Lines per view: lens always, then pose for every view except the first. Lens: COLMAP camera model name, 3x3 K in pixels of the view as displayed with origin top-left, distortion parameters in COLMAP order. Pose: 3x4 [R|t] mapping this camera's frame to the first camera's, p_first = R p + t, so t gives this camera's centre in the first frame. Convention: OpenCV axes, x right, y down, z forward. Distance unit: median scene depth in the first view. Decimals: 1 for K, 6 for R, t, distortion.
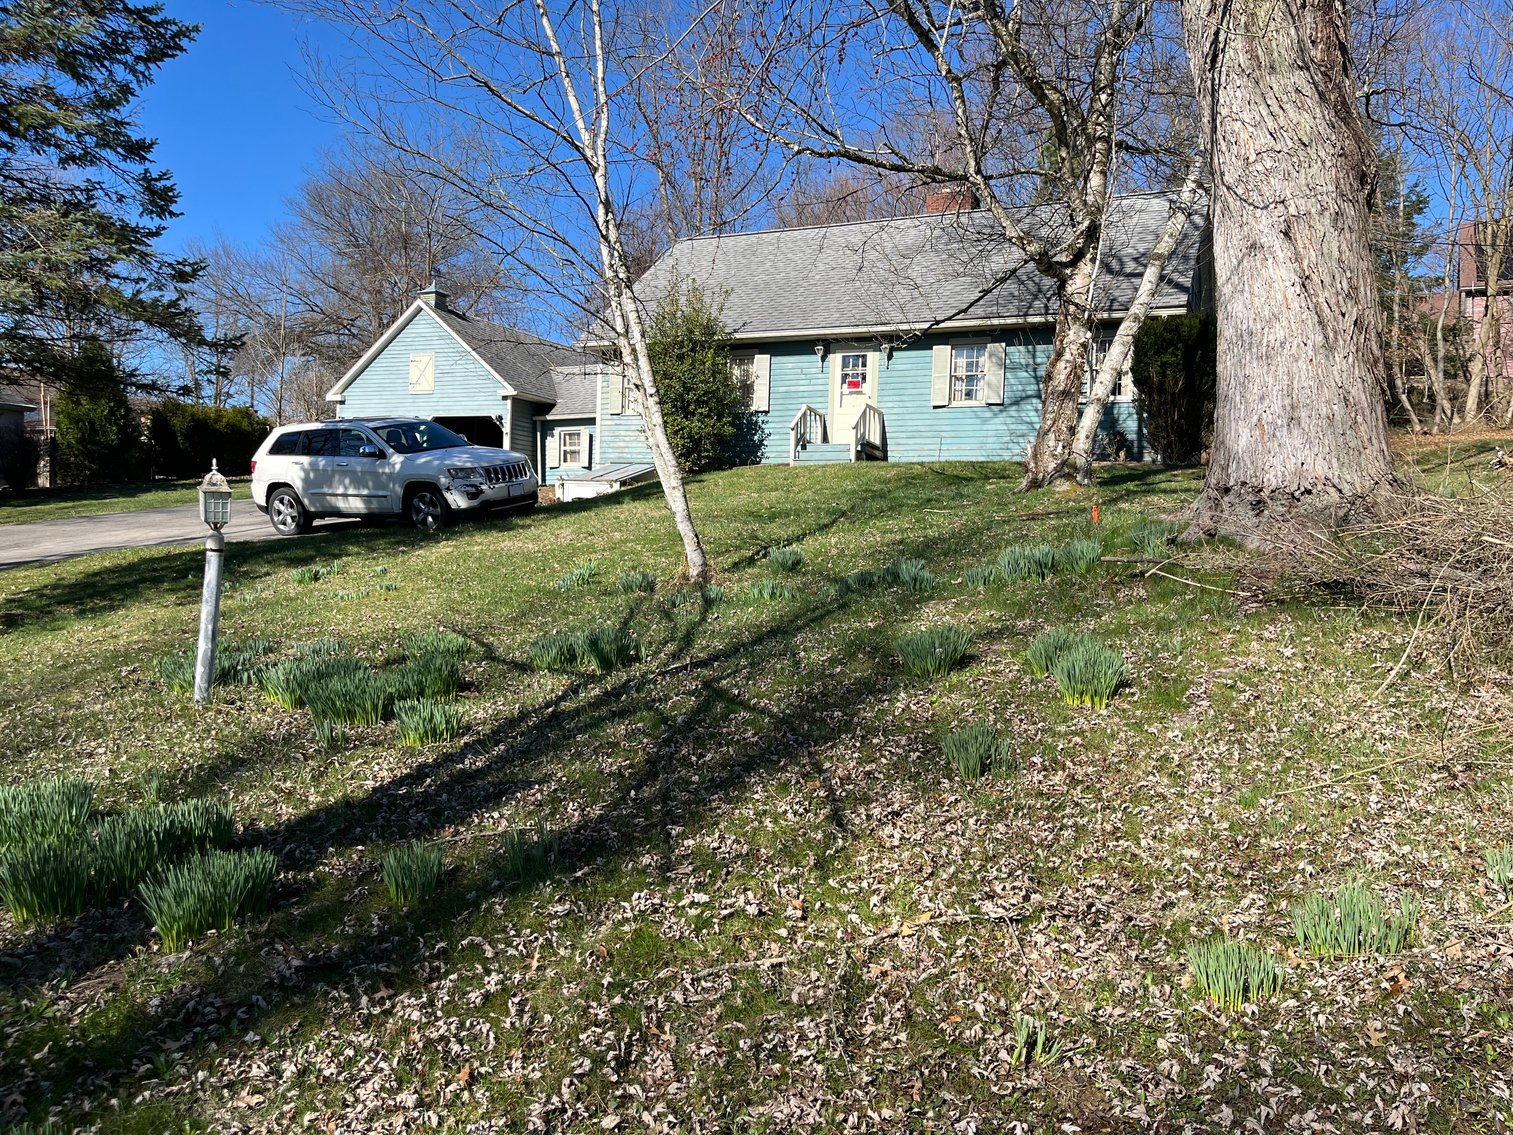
lens RADIAL K [[1152.5, 0, 753.9], [0, 1152.5, 572.2], [0, 0, 1]] dist [0.077564, -0.104882]
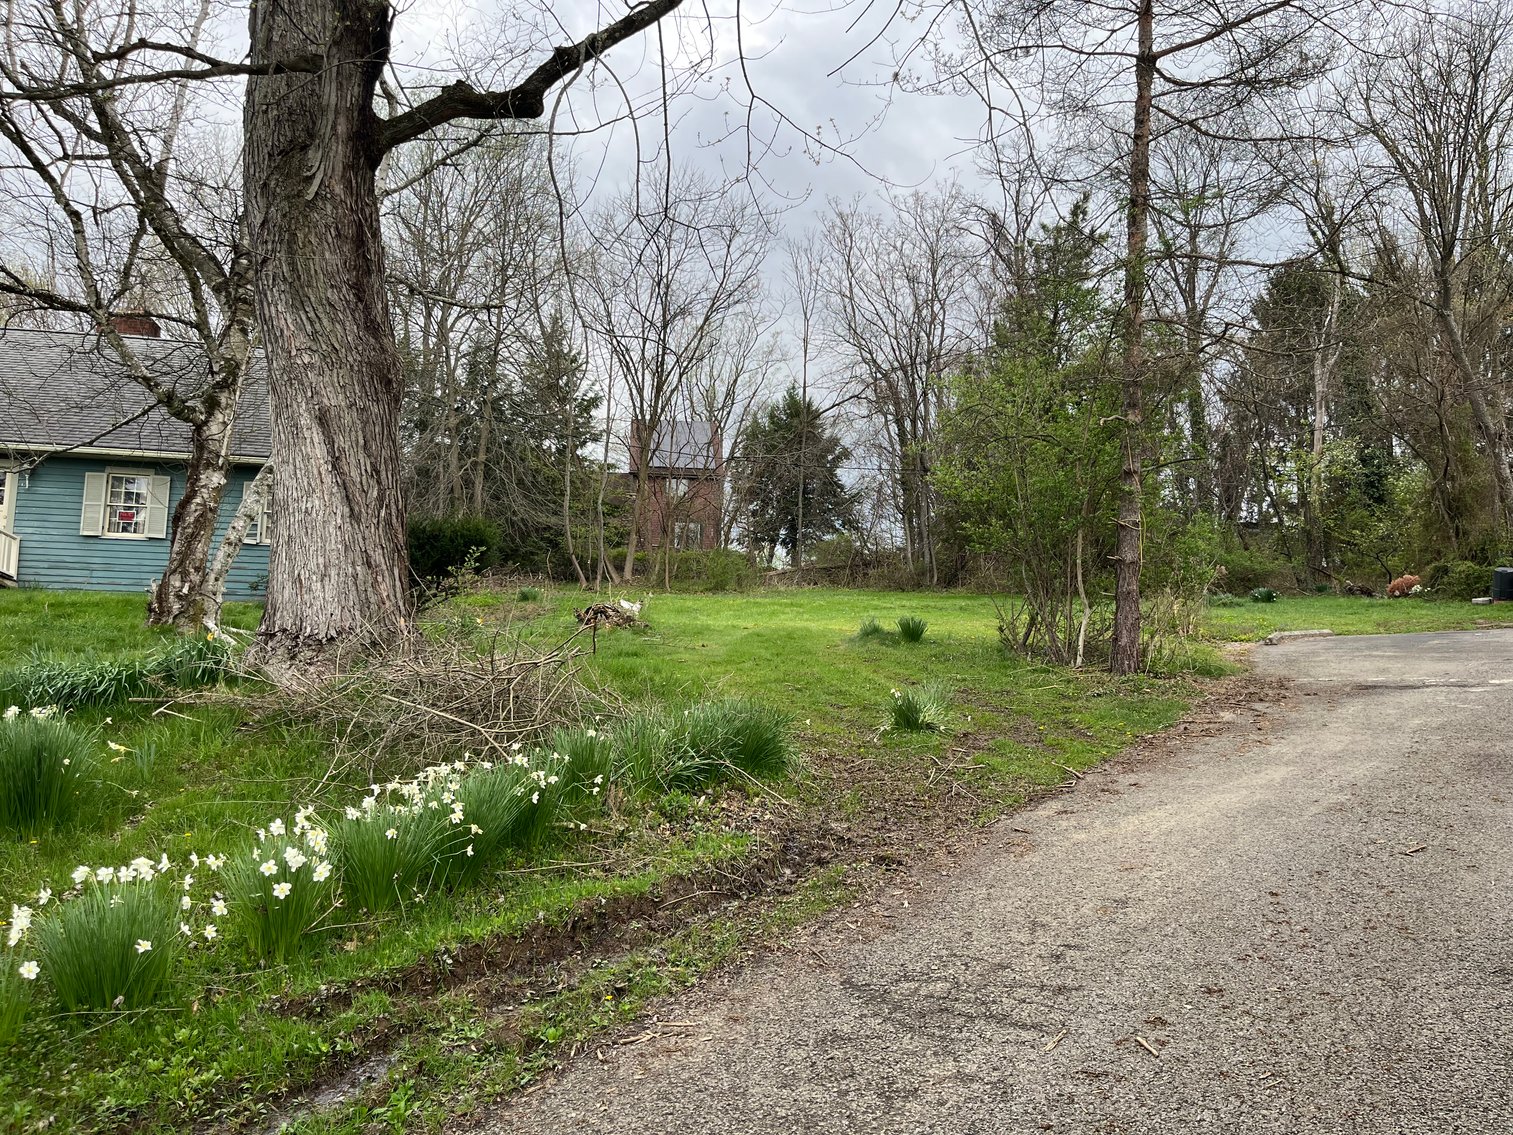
lens RADIAL K [[1143.4, 0, 760.4], [0, 1143.4, 567.6], [0, 0, 1]] dist [0.065861, -0.094069]
pose [[0.800628, 0.055815, 0.596557, 0.065911], [0.019015, 0.992783, -0.118407, 0.002324], [-0.598860, 0.106144, 0.793788, -0.091154]]
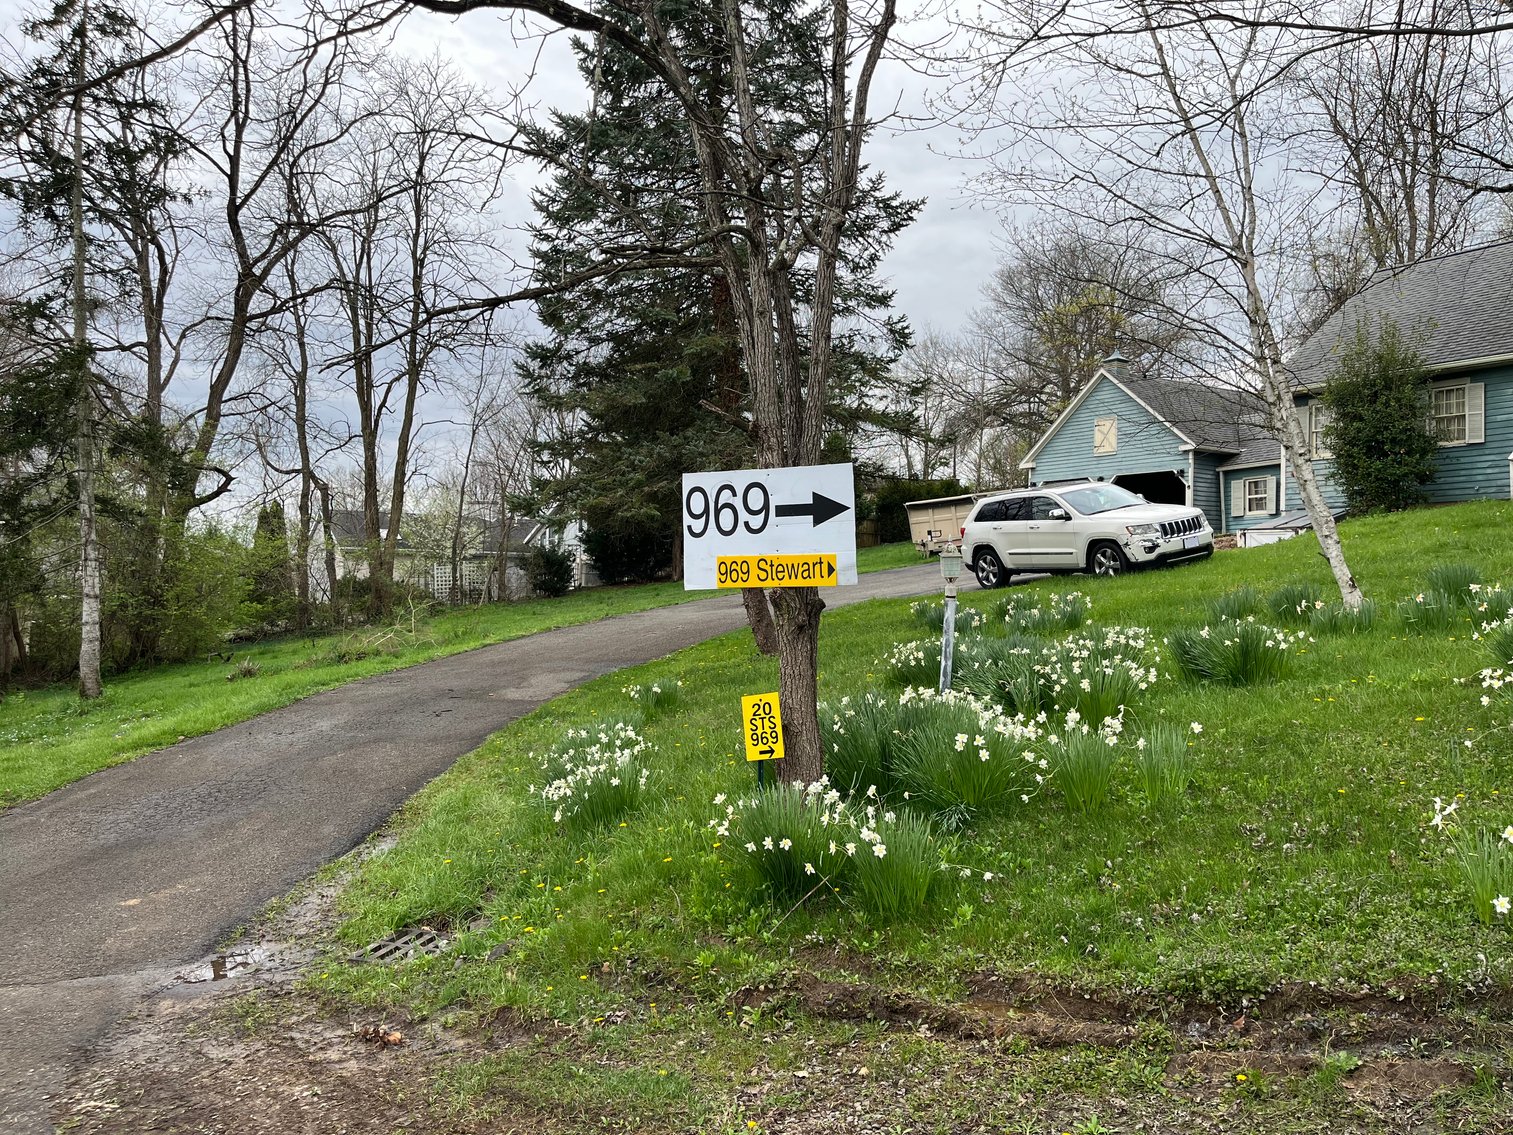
lens RADIAL K [[1143.4, 0, 760.4], [0, 1143.4, 567.6], [0, 0, 1]] dist [0.065861, -0.094069]
pose [[0.839023, -0.032168, -0.543144, 0.047184], [0.004790, 0.998649, -0.051746, 0.006724], [0.544075, 0.040815, 0.838043, -0.136009]]
